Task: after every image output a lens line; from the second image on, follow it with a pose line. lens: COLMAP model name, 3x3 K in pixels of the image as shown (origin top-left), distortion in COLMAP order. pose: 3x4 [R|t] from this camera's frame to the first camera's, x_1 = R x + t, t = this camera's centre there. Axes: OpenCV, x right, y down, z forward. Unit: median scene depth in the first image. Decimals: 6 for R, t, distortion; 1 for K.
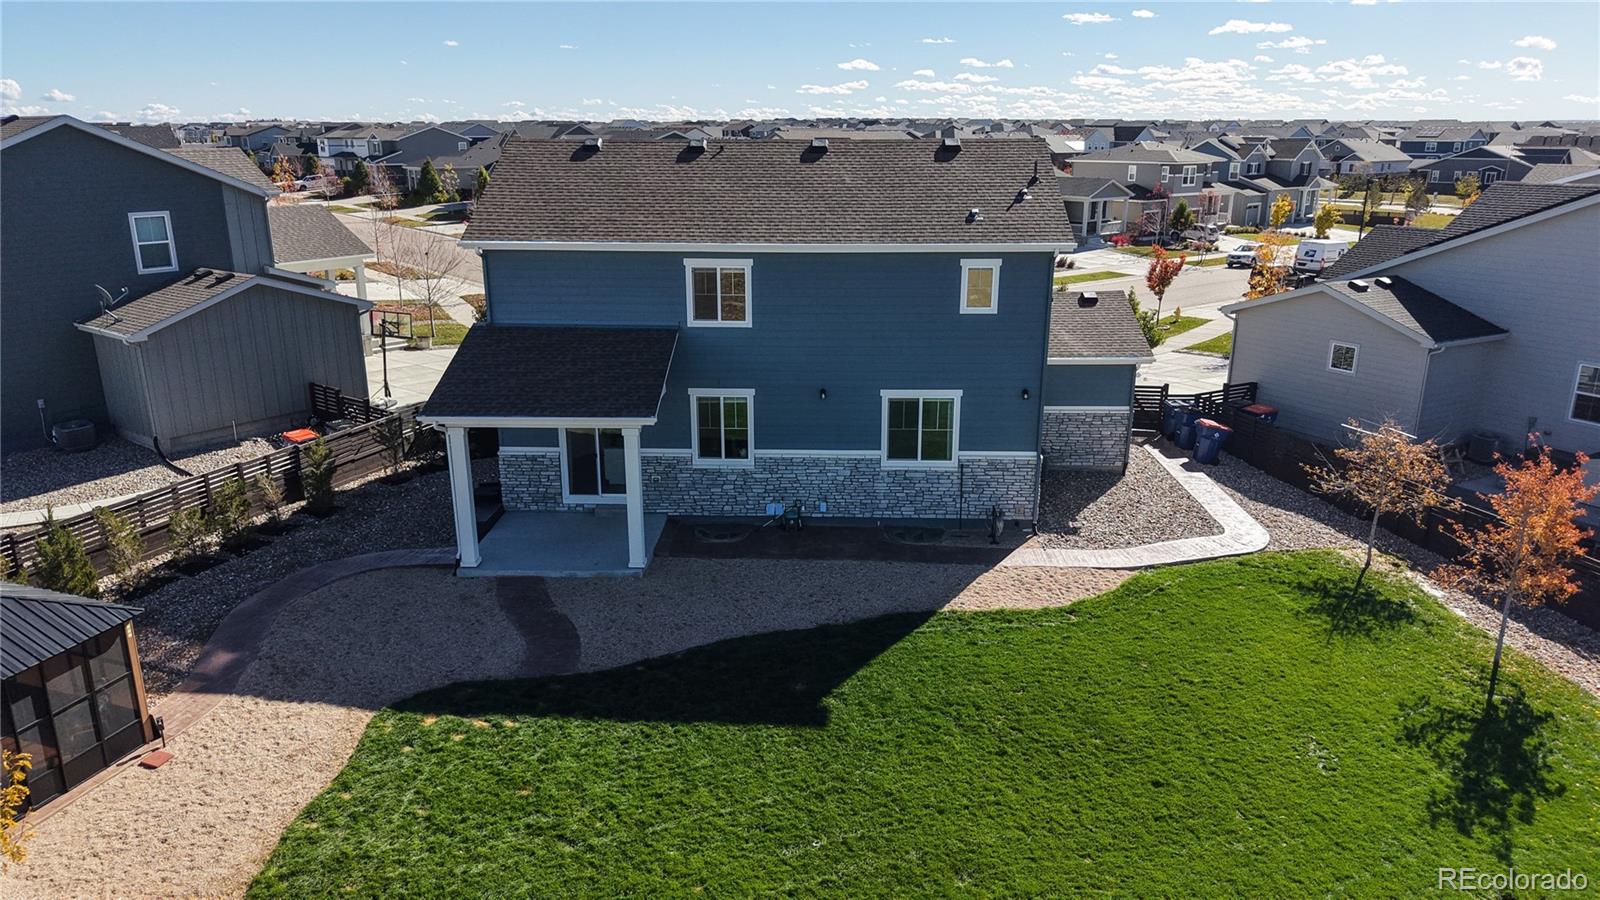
lens RADIAL K [[1054.8, 0, 801.1], [0, 1054.8, 444.3], [0, 0, 1]] dist [0.054647, -0.077513]
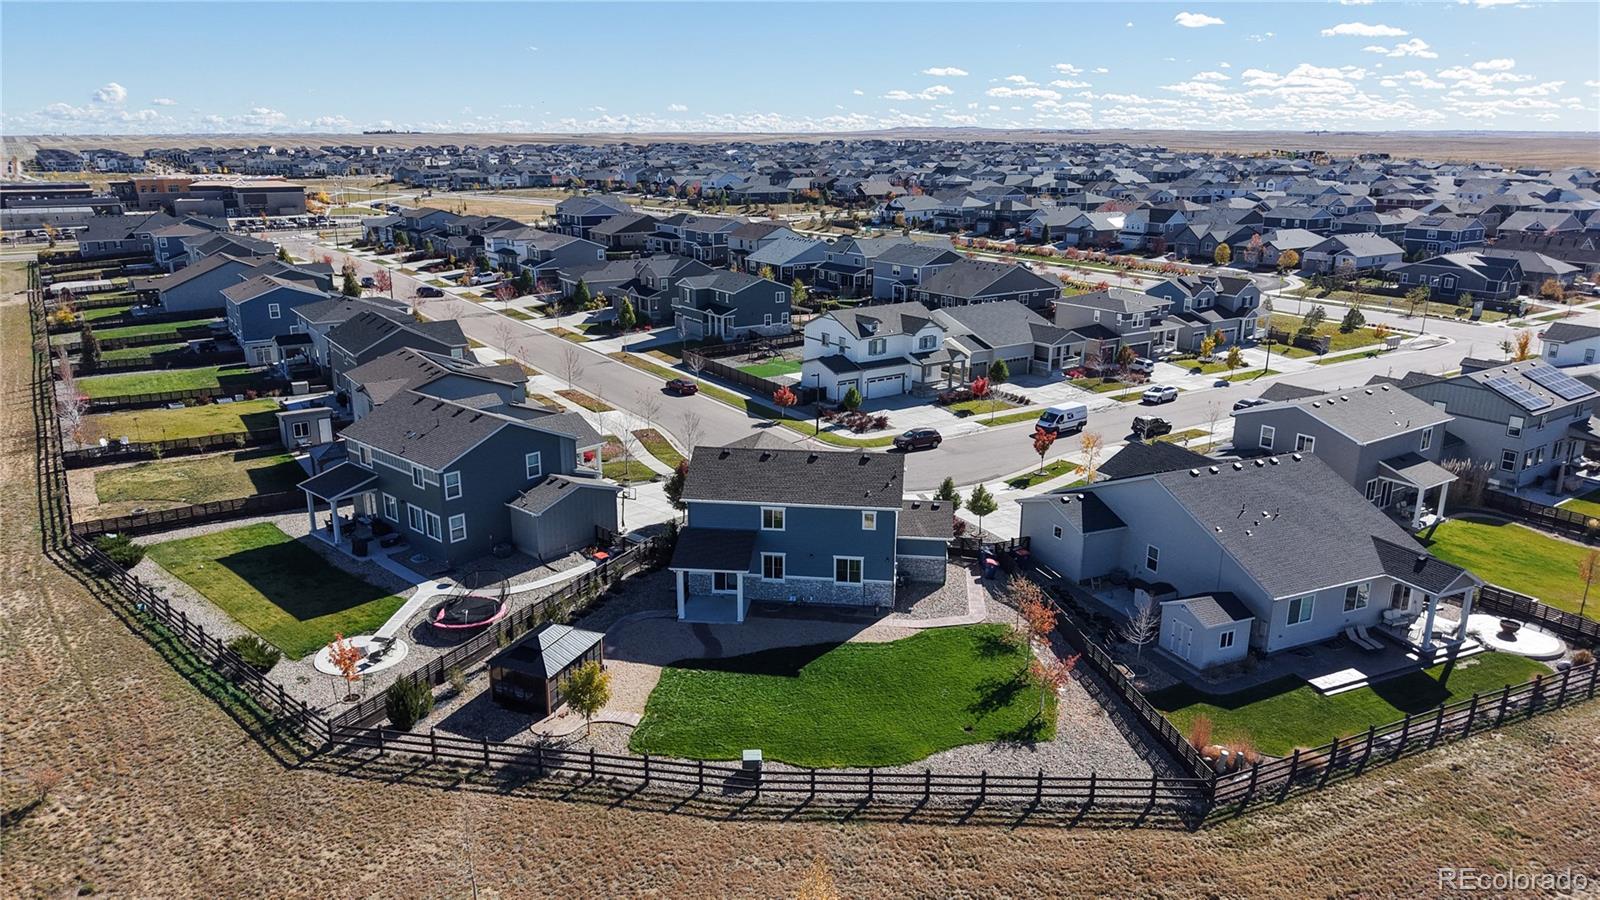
lens RADIAL K [[1039.0, 0, 800.0], [0, 1039.0, 450.0], [0, 0, 1]] dist [0.155787, -0.312060]
pose [[0.996480, 0.028011, -0.079013, 0.187269], [-0.028077, 0.999606, 0.000275, -0.307970], [0.078990, 0.001944, 0.996874, -1.569120]]
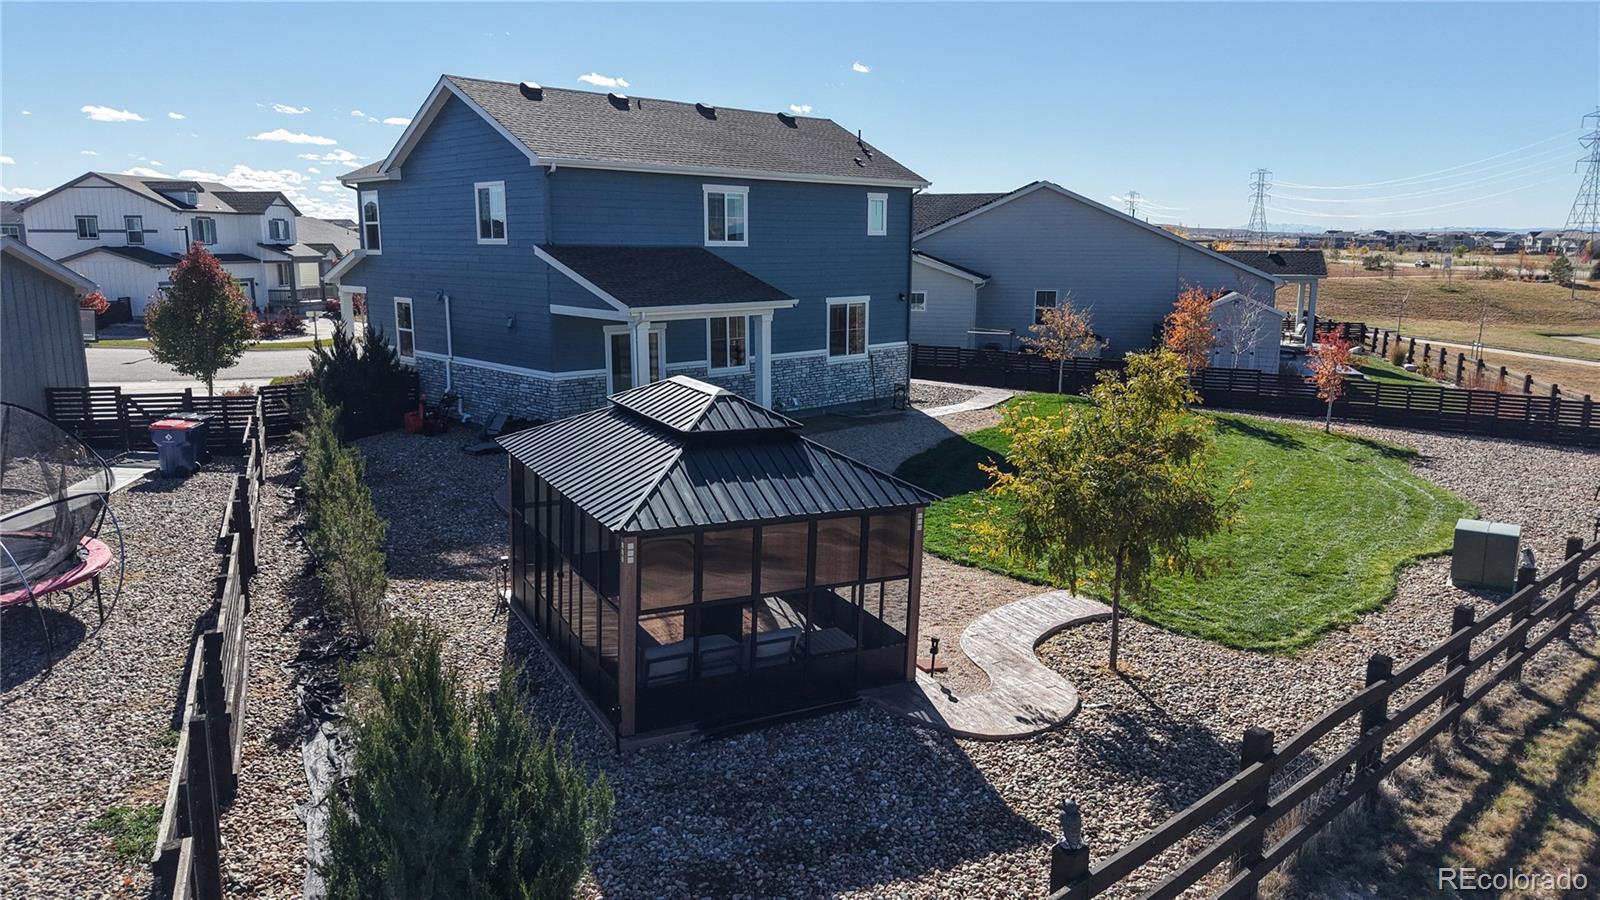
lens RADIAL K [[1054.8, 0, 801.1], [0, 1054.8, 444.3], [0, 0, 1]] dist [0.054647, -0.077513]
pose [[0.695343, -0.130578, 0.706716, -0.832299], [0.196650, 0.980396, -0.012341, 0.124821], [-0.691250, 0.147557, 0.707390, 0.162519]]
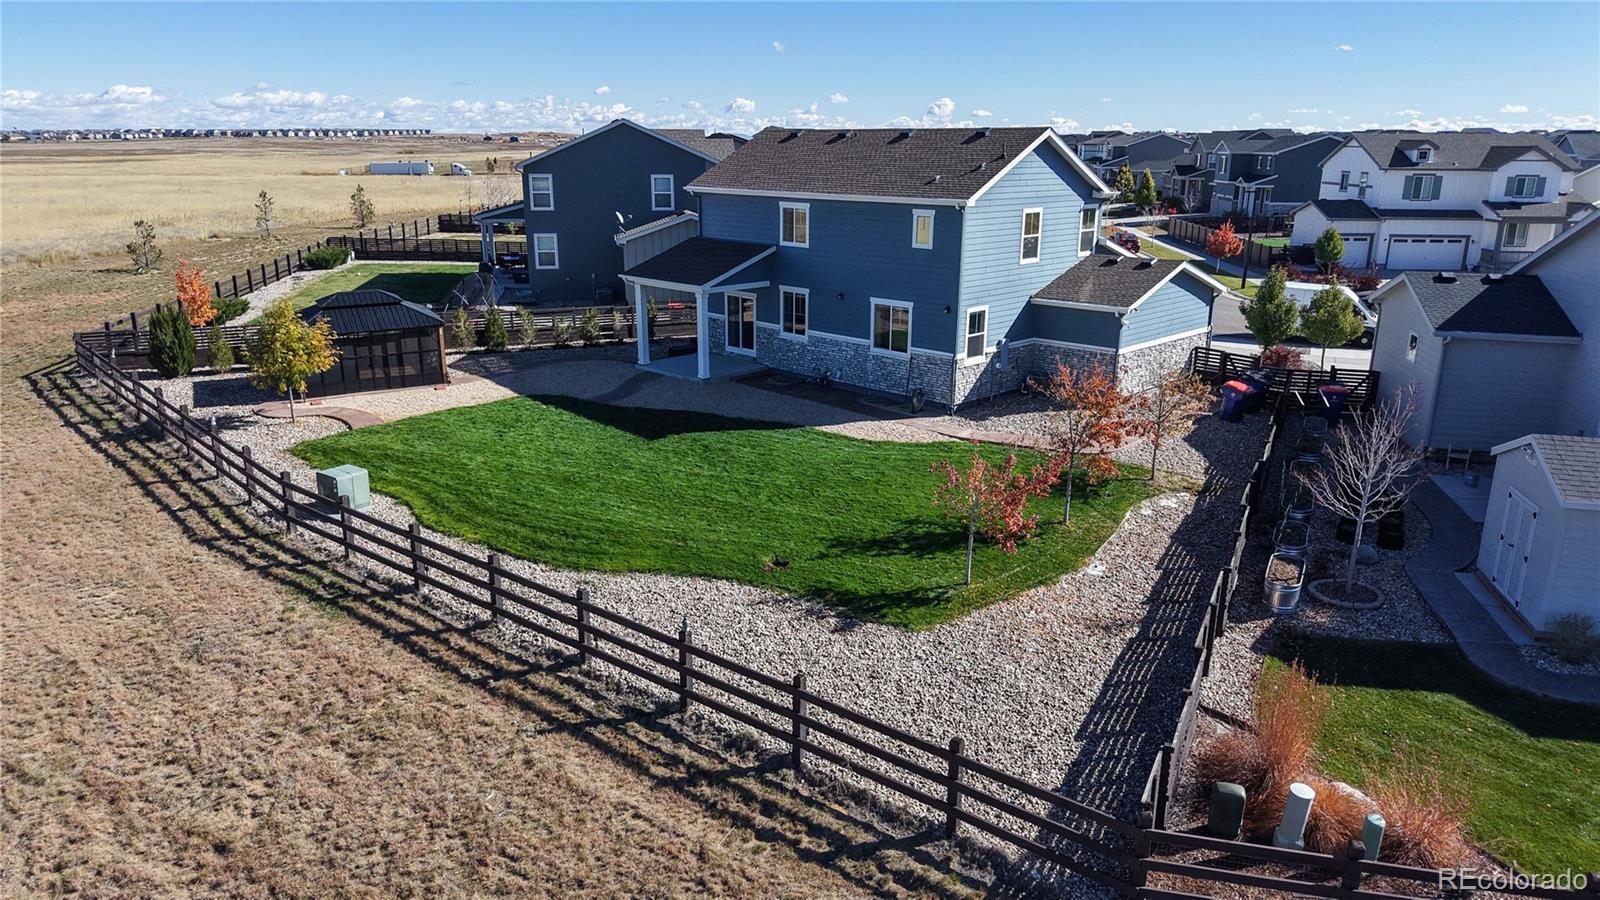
lens RADIAL K [[1054.8, 0, 801.1], [0, 1054.8, 444.3], [0, 0, 1]] dist [0.054647, -0.077513]
pose [[0.727673, 0.189759, -0.659154, 0.995256], [-0.195532, 0.978485, 0.065832, 0.069731], [0.657465, 0.080981, 0.749121, -0.145136]]
